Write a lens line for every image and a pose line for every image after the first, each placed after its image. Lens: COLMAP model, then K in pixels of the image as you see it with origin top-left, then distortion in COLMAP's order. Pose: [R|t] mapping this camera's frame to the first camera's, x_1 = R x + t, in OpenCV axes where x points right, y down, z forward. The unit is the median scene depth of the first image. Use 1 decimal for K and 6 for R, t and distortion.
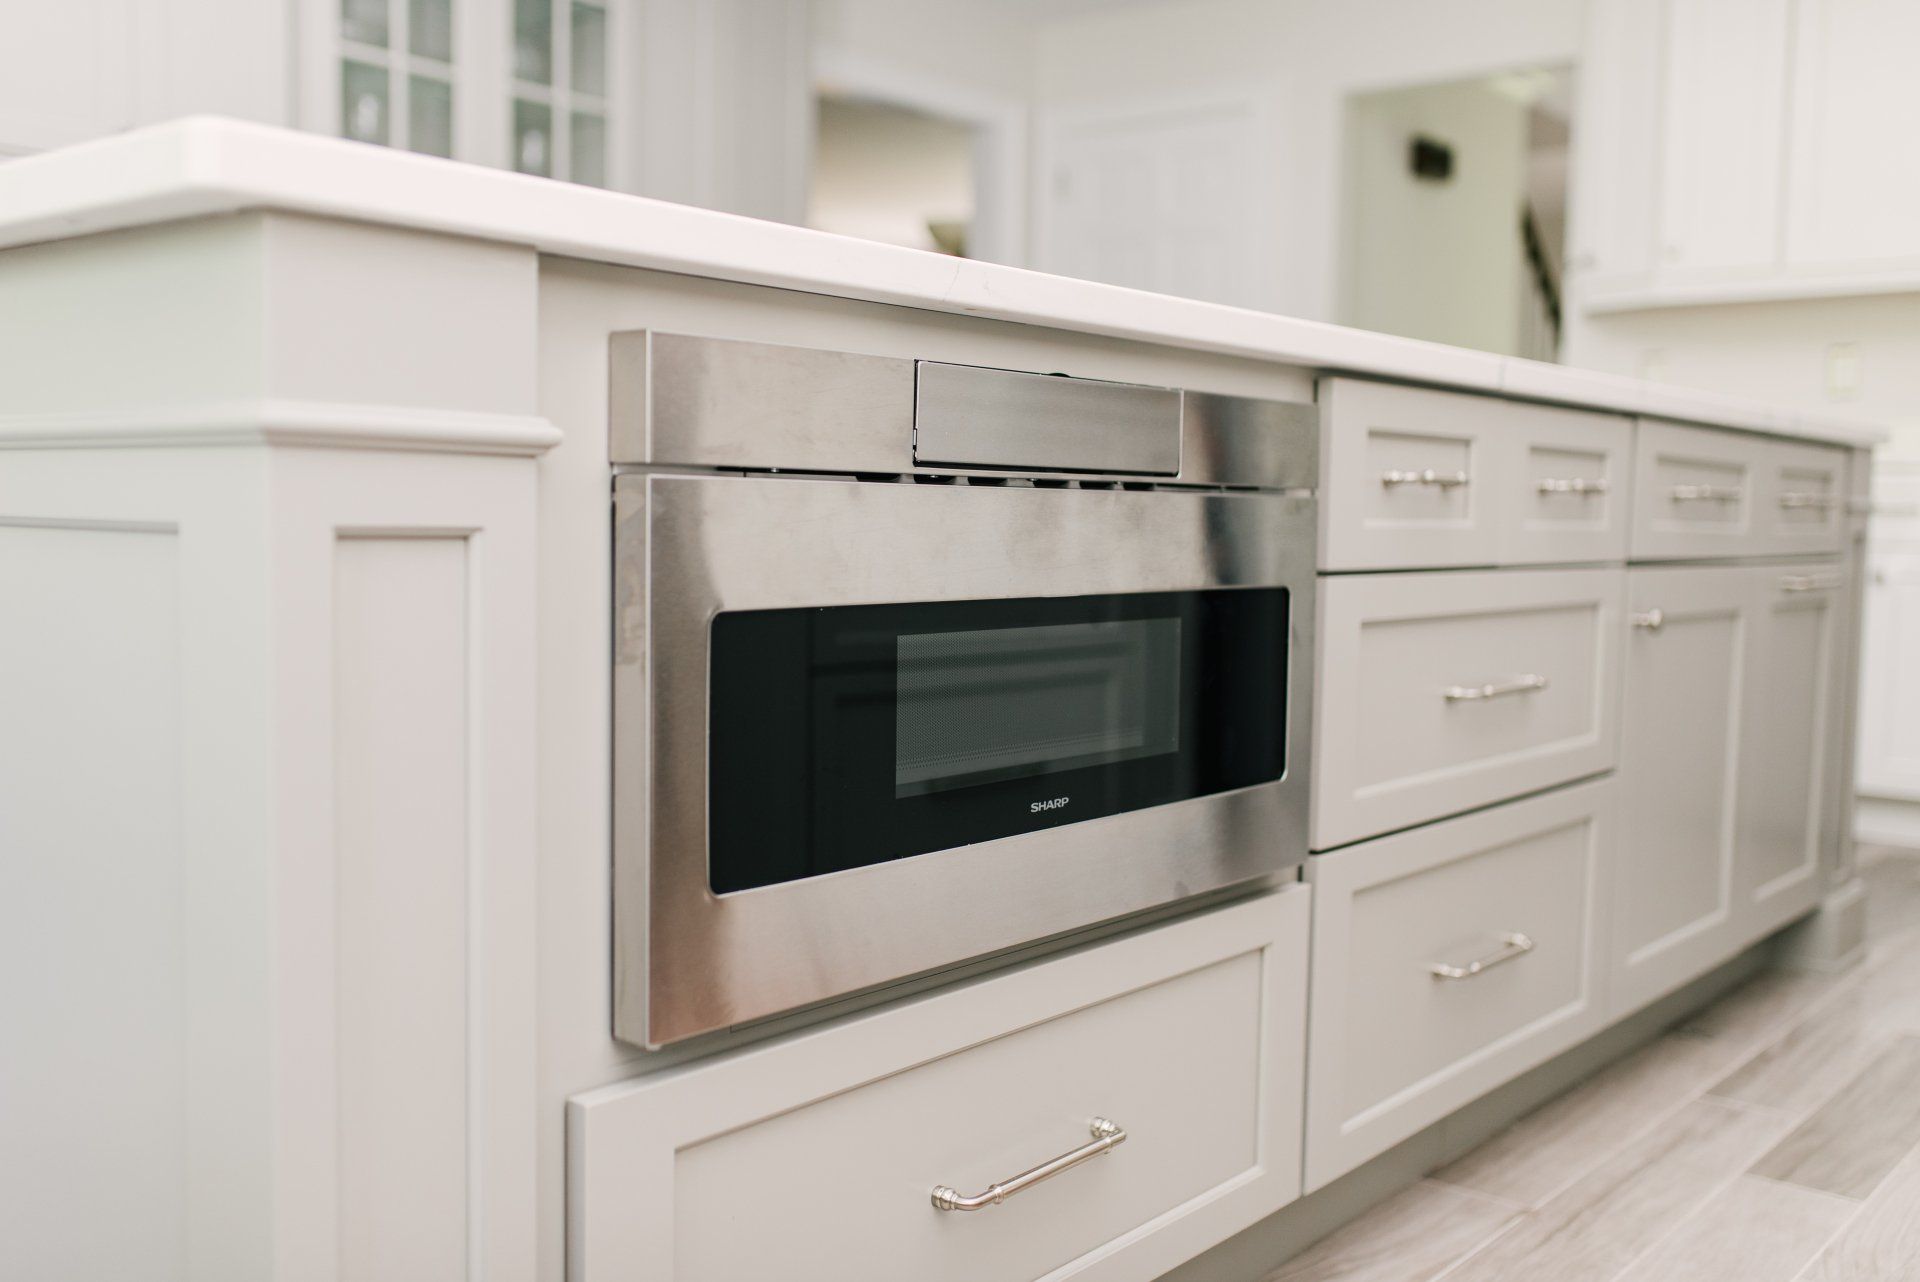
lens RADIAL K [[1824.1, 0, 960.0], [0, 1824.1, 641.0], [0, 0, 1]] dist [-0.009481, 0.005607]
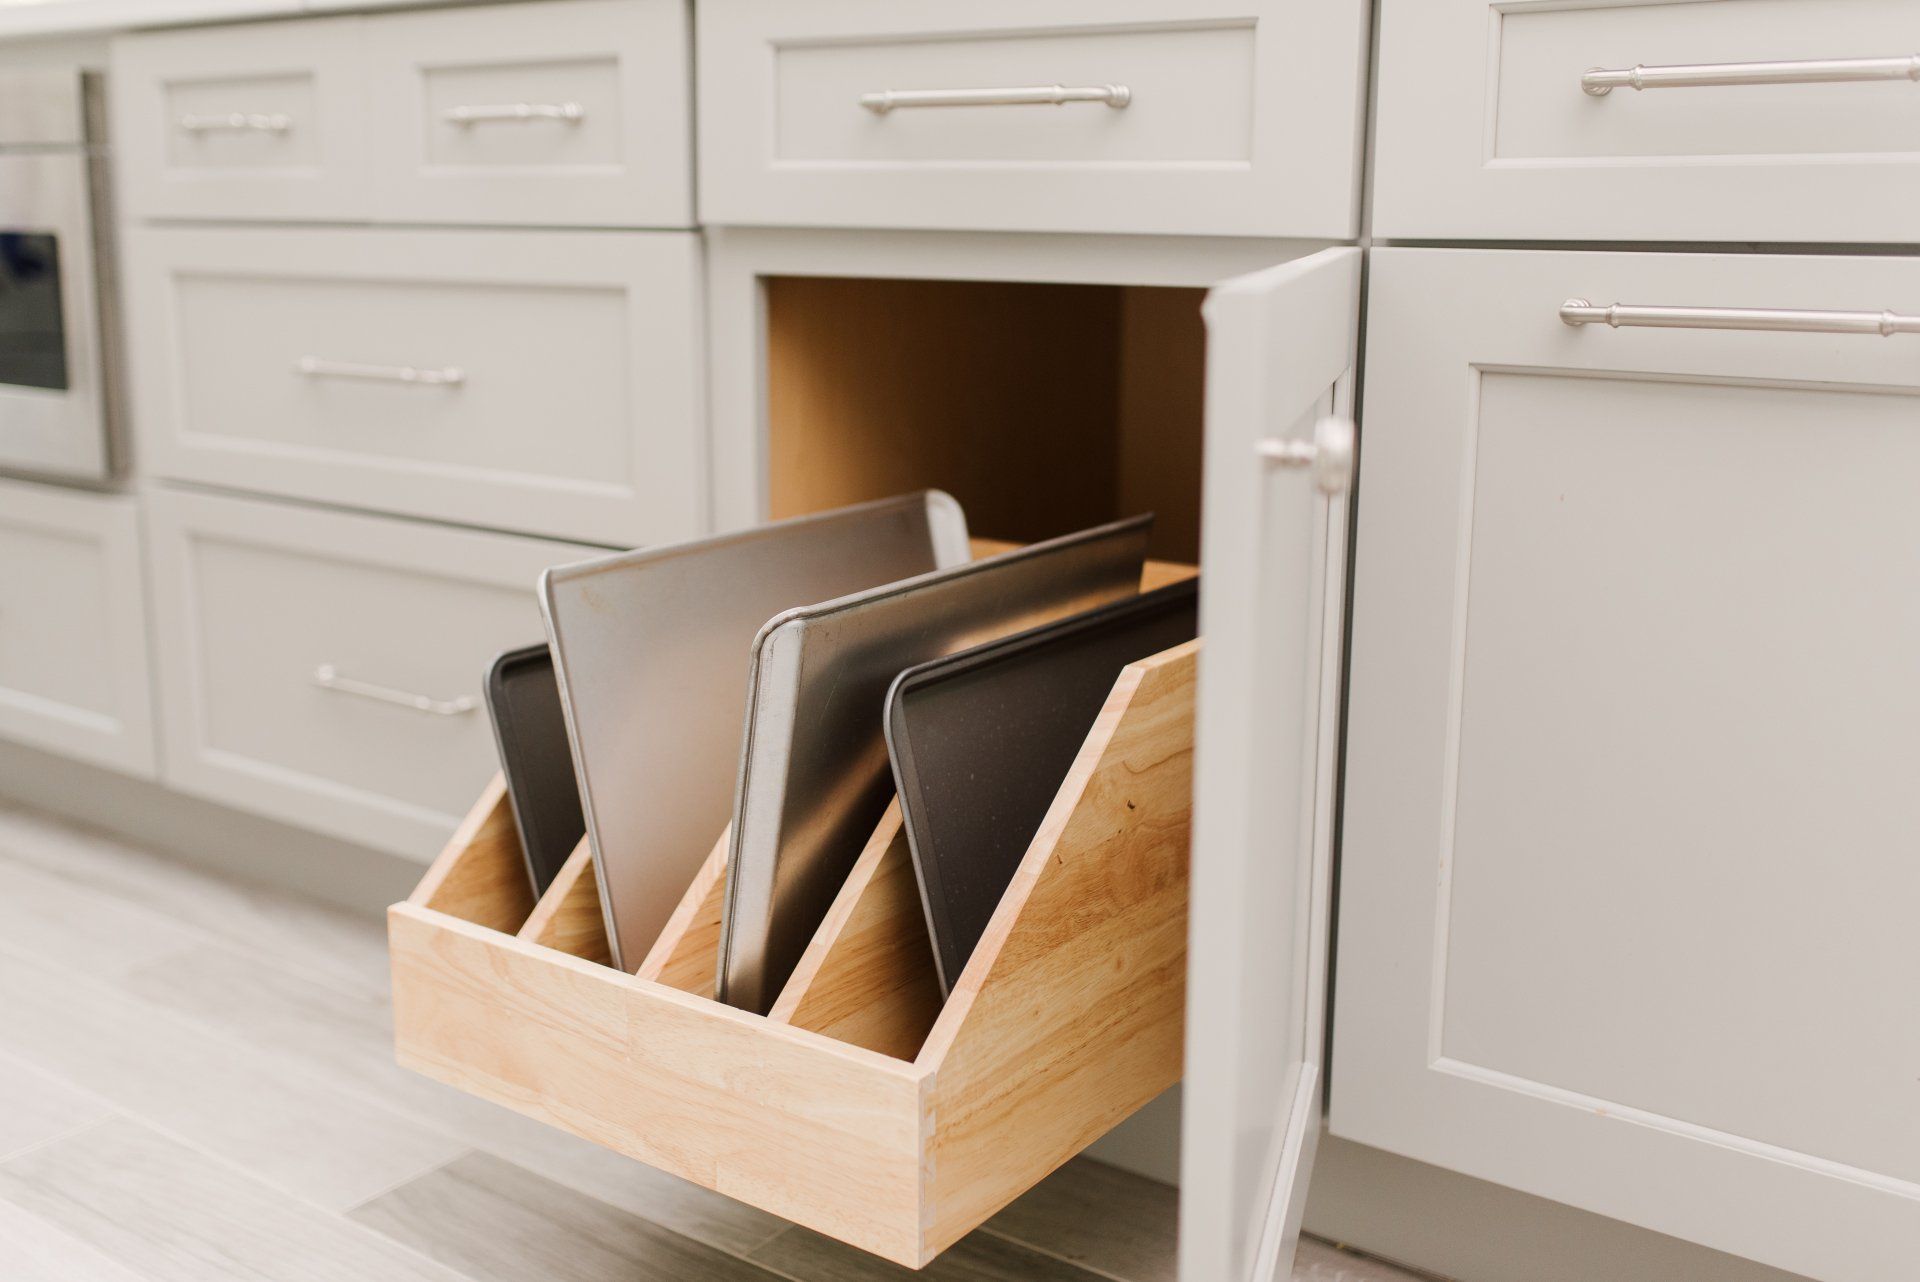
lens RADIAL K [[1824.1, 0, 960.0], [0, 1824.1, 641.0], [0, 0, 1]] dist [-0.009481, 0.005607]
pose [[0.054791, 0.212246, -0.975679, 1.157874], [-0.072468, 0.975415, 0.208119, -0.047731], [0.995865, 0.059302, 0.068825, 1.224051]]
